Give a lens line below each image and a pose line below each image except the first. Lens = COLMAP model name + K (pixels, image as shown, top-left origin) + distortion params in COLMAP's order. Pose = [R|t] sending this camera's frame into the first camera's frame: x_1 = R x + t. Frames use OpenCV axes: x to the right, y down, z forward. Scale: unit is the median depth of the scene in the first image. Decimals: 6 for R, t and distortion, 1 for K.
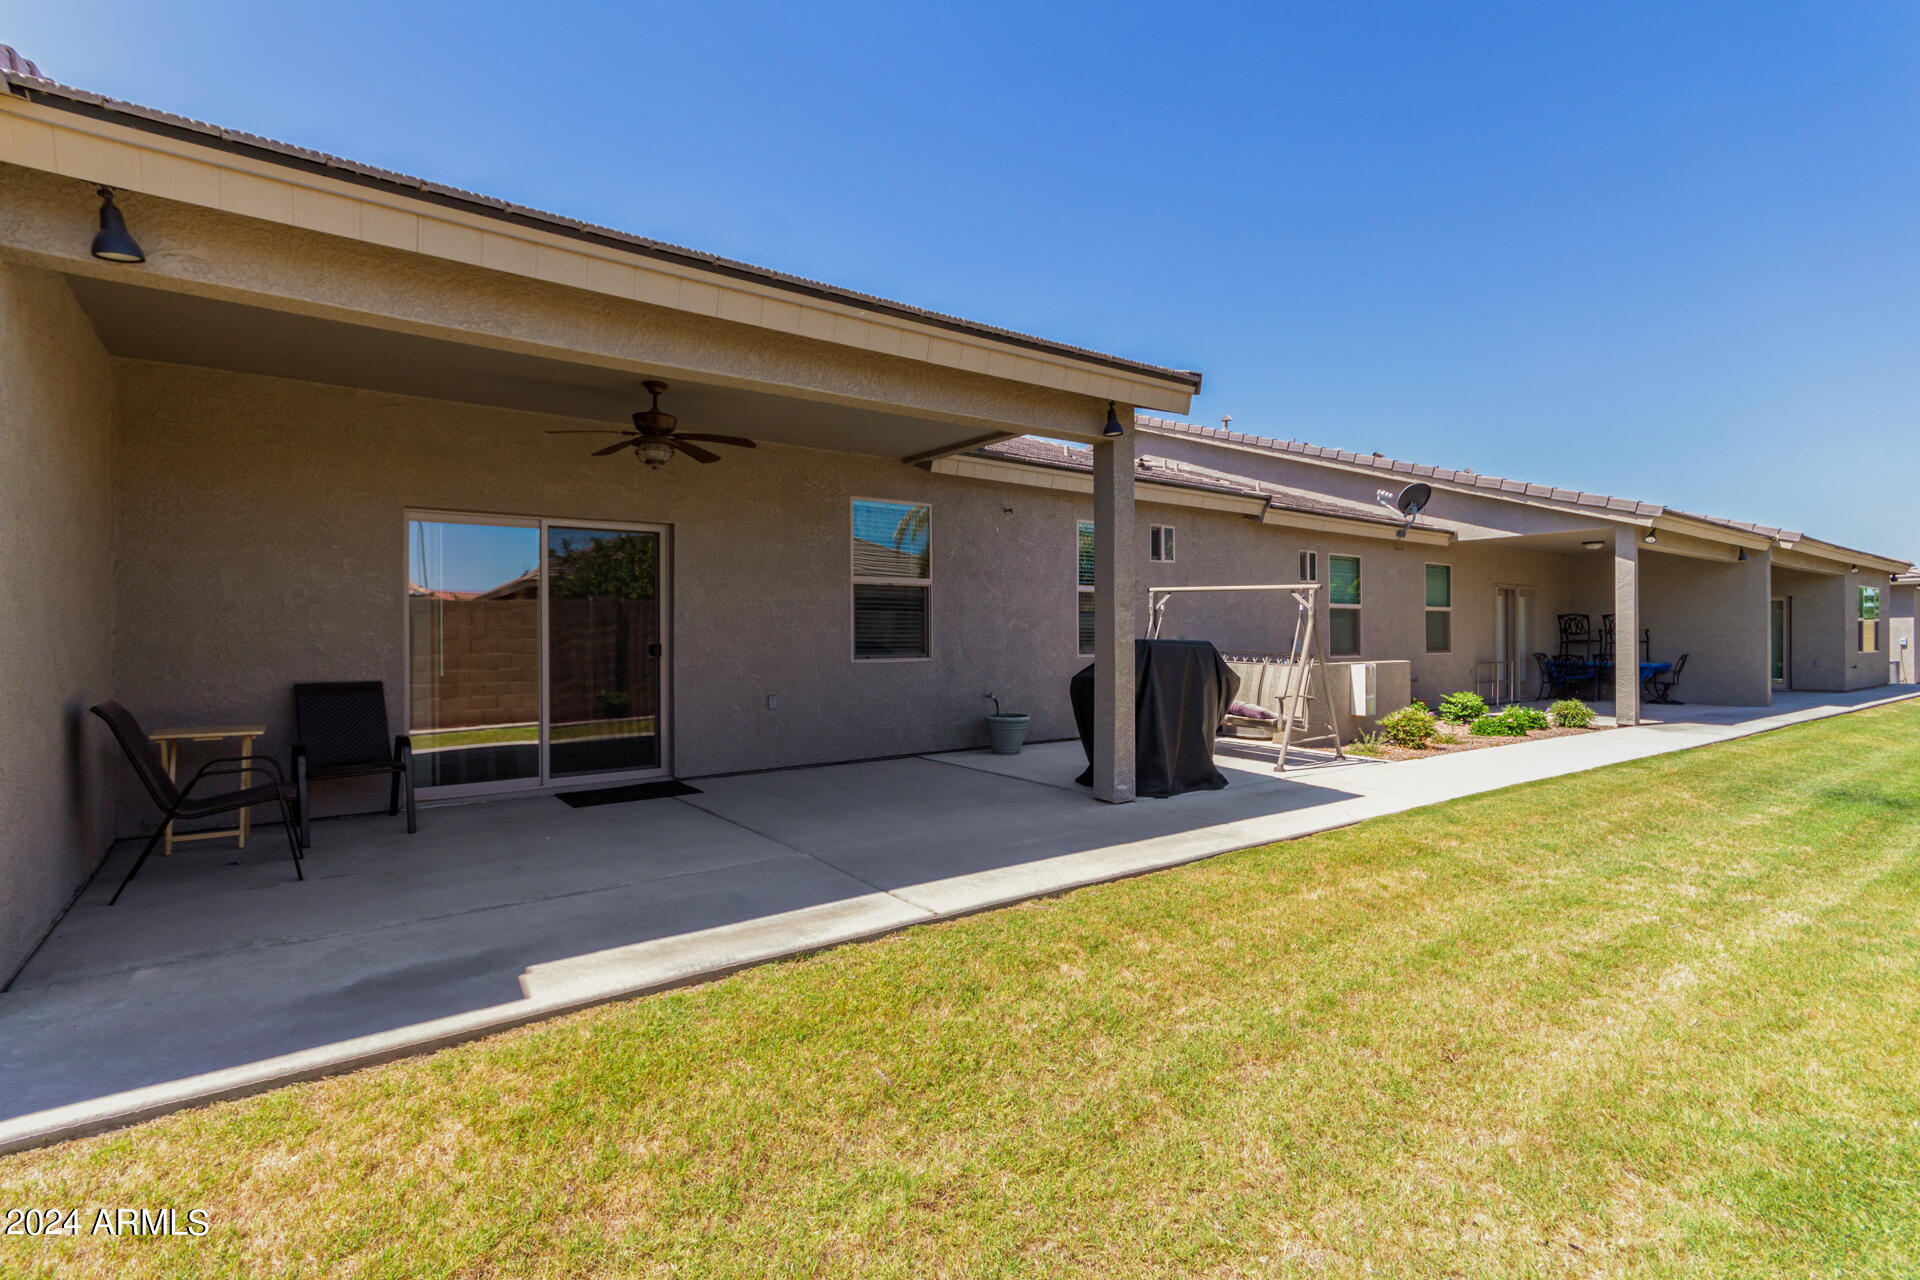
lens RADIAL K [[888.2, 0, 960.0], [0, 888.2, 640.0], [0, 0, 1]] dist [-0.000725, 0.005742]
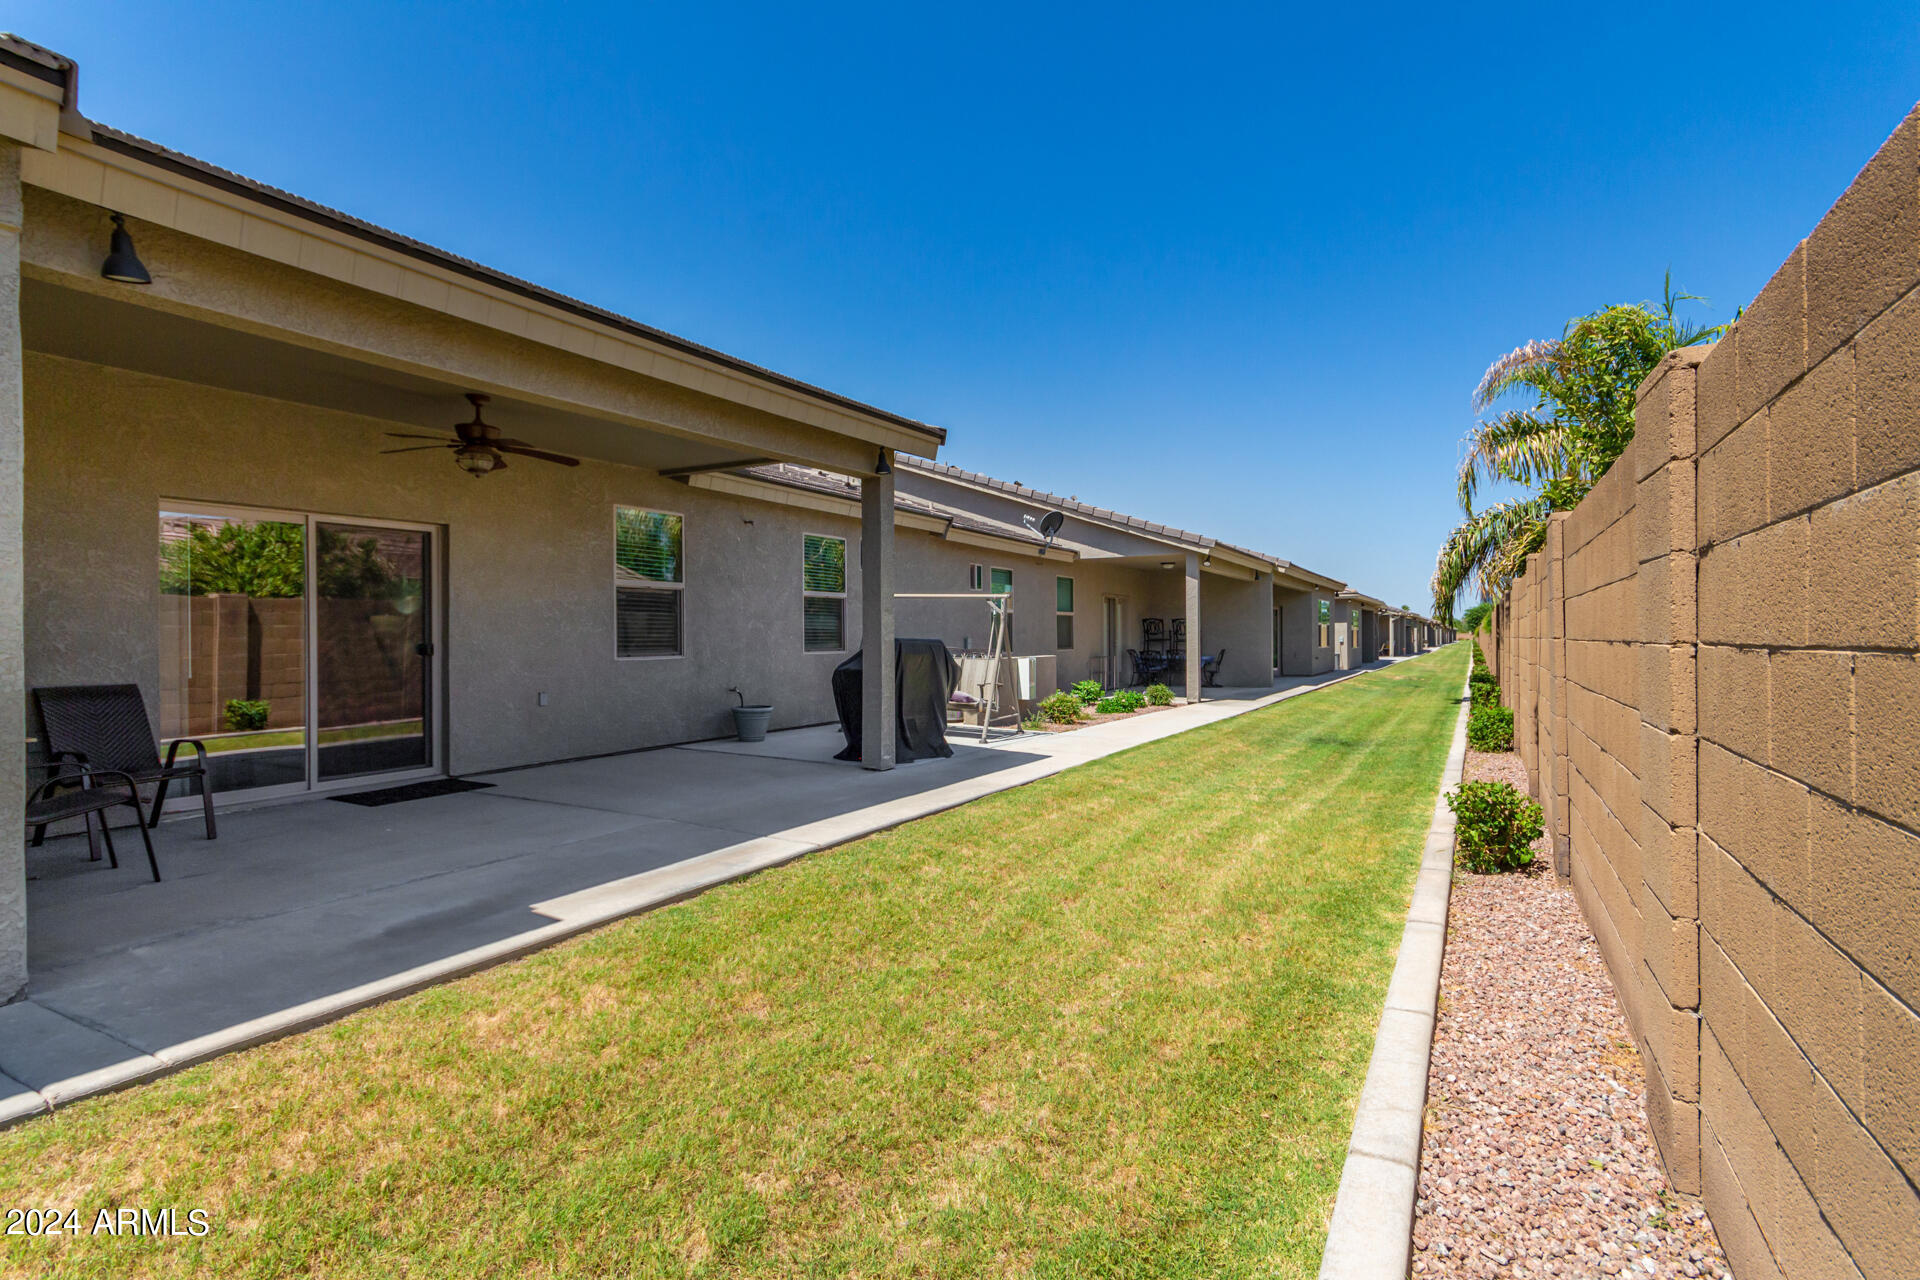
lens RADIAL K [[891.5, 0, 958.6], [0, 891.5, 636.4], [0, 0, 1]] dist [-0.015598, 0.015320]
pose [[0.917740, -0.001290, 0.397181, -0.192309], [0.003278, 0.999985, -0.004326, 0.002783], [-0.397169, 0.005272, 0.917730, -0.157611]]
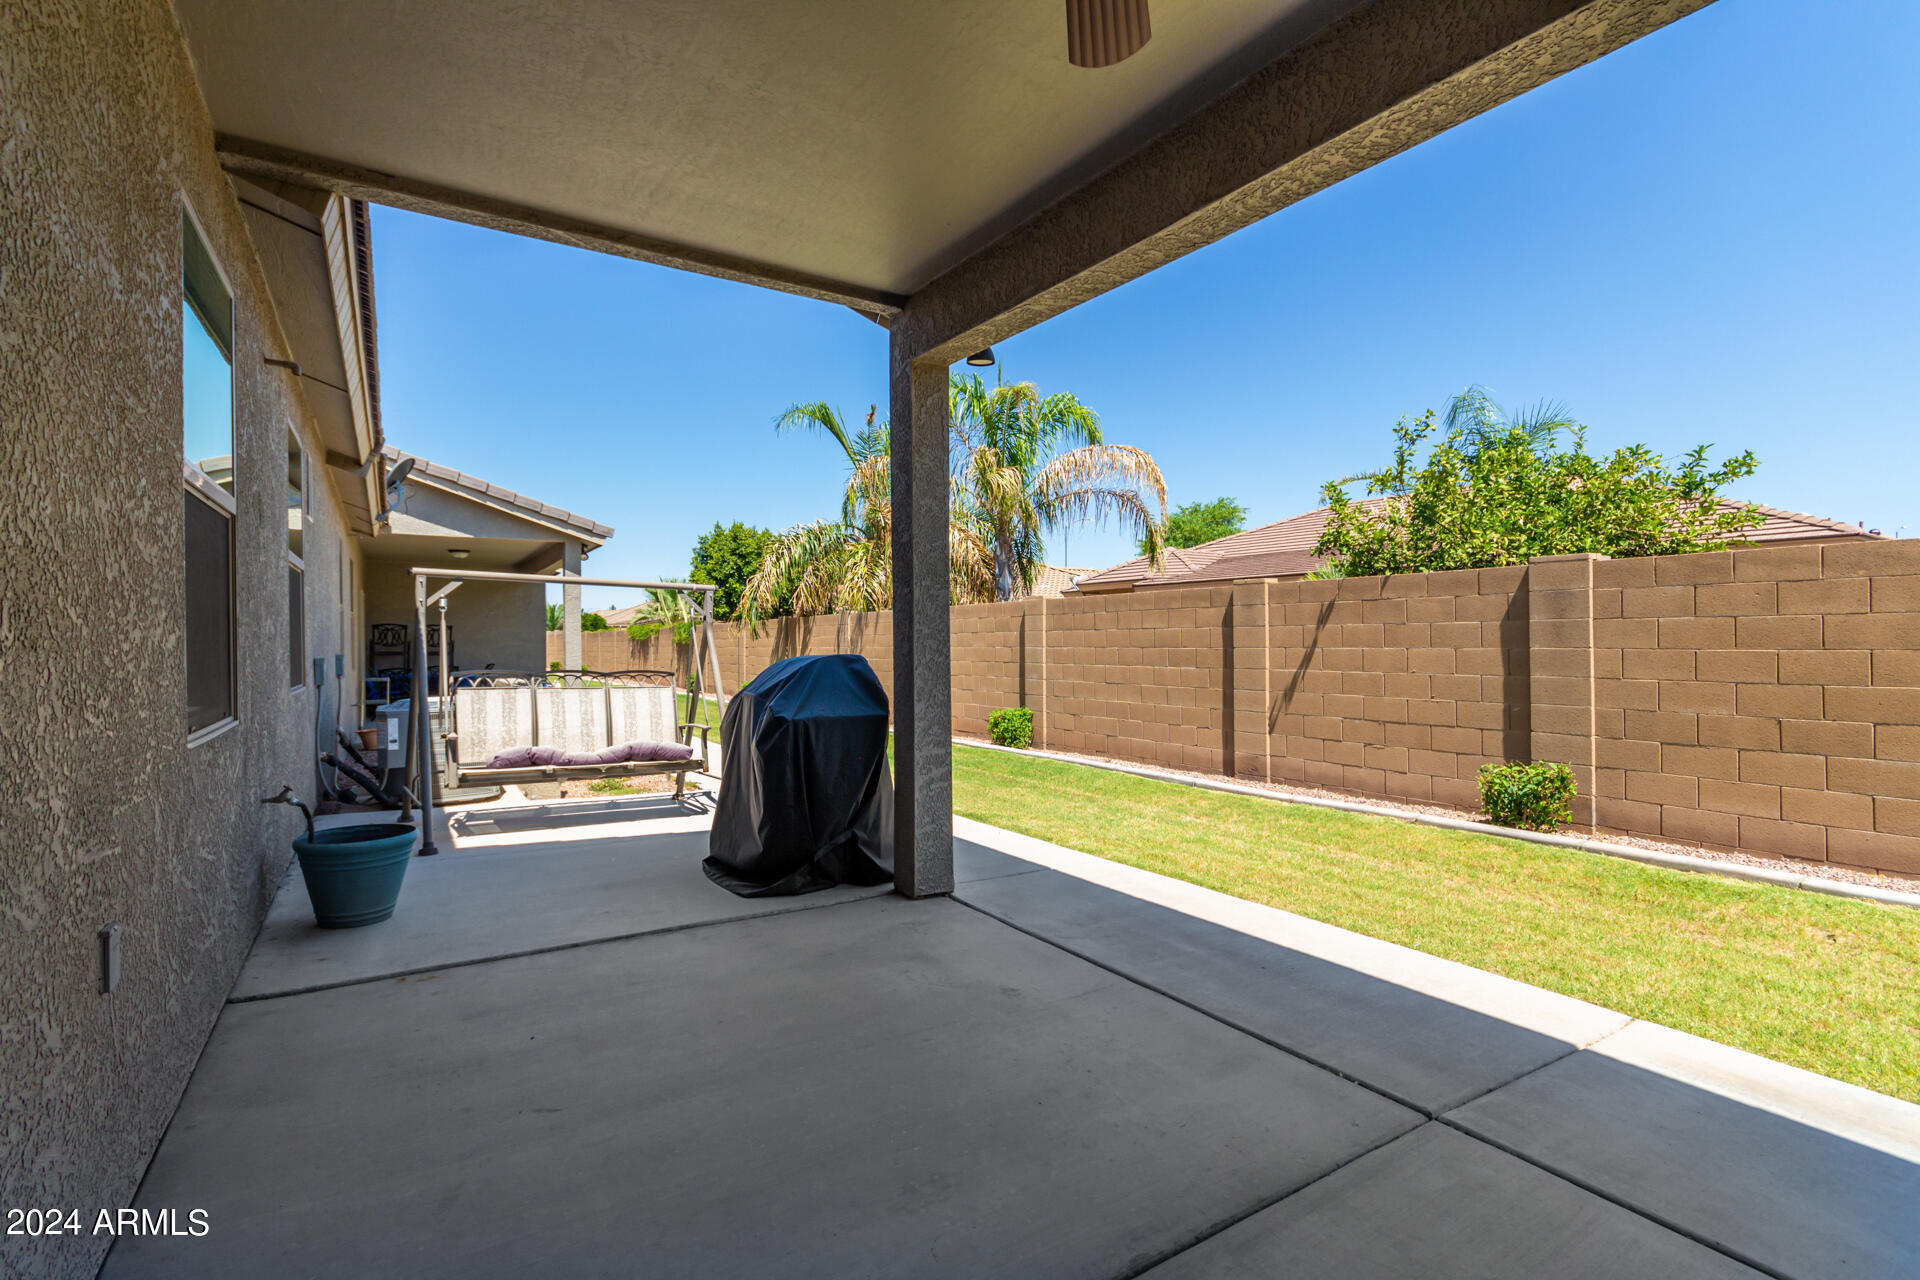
lens RADIAL K [[888.2, 0, 960.0], [0, 888.2, 640.0], [0, 0, 1]] dist [-0.000725, 0.005742]
pose [[0.078673, 0.005321, 0.996886, -0.457560], [0.006647, 0.999961, -0.005862, -0.007484], [-0.996878, 0.007088, 0.078634, 0.831128]]
